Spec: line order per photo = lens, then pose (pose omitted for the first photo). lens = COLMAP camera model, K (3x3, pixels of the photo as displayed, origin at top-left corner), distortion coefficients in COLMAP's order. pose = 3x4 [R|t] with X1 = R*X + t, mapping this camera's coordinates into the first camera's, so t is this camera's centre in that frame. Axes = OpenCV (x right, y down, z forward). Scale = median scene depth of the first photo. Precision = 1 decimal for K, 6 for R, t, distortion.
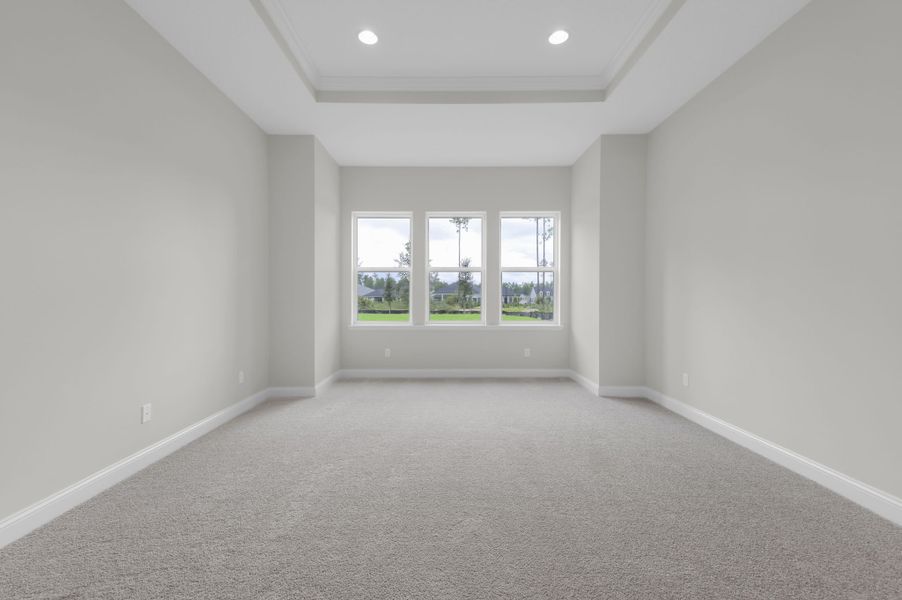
lens RADIAL K [[412.4, 0, 451.0], [0, 412.4, 300.0], [0, 0, 1]] dist [0.036666, -0.000046]
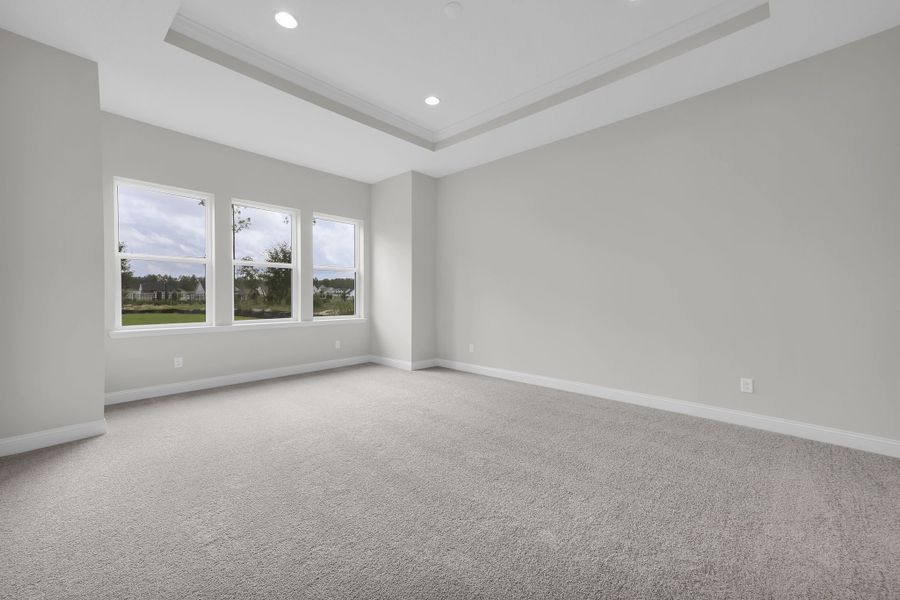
lens RADIAL K [[411.5, 0, 450.0], [0, 411.5, 300.0], [0, 0, 1]] dist [0.036666, -0.000046]
pose [[0.623693, -0.014663, 0.781532, -0.536783], [0.004832, 0.999877, 0.014904, -0.008420], [-0.781654, -0.005519, 0.623687, 0.091574]]
